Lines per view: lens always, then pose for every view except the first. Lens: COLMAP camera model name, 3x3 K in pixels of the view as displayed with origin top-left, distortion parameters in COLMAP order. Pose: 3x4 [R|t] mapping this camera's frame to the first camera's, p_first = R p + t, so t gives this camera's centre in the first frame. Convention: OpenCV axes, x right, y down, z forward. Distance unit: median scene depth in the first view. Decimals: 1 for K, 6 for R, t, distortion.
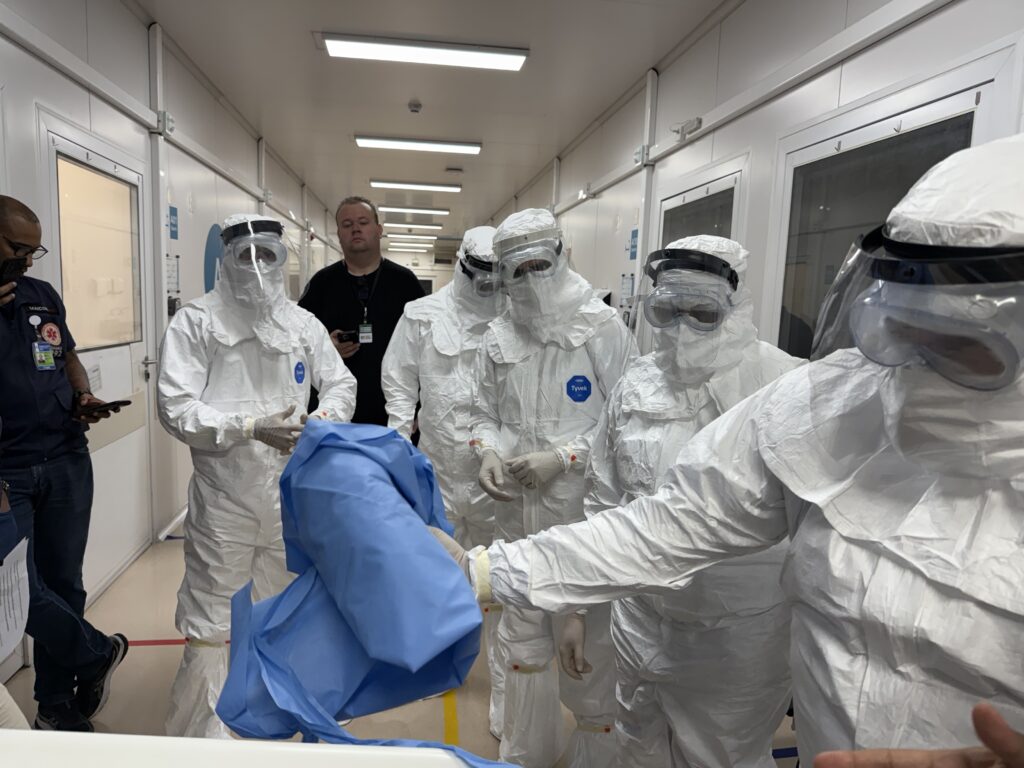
lens RADIAL K [[728.6, 0, 512.0], [0, 728.6, 384.0], [0, 0, 1]] dist [0.072668, -0.091061]
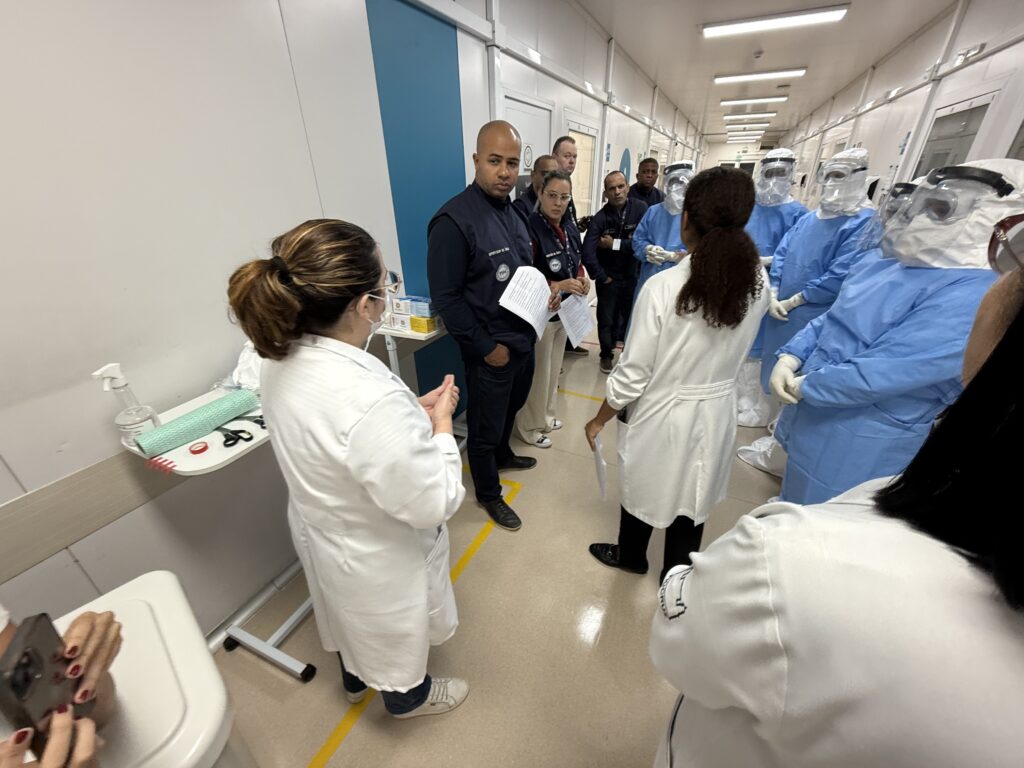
lens RADIAL K [[408.6, 0, 512.0], [0, 408.6, 384.0], [0, 0, 1]] dist [0.000368, 0.000170]
pose [[0.826680, 0.217150, -0.519082, 0.040239], [-0.025708, 0.936143, 0.350679, -0.007464], [0.562085, -0.276555, 0.779473, -0.177619]]
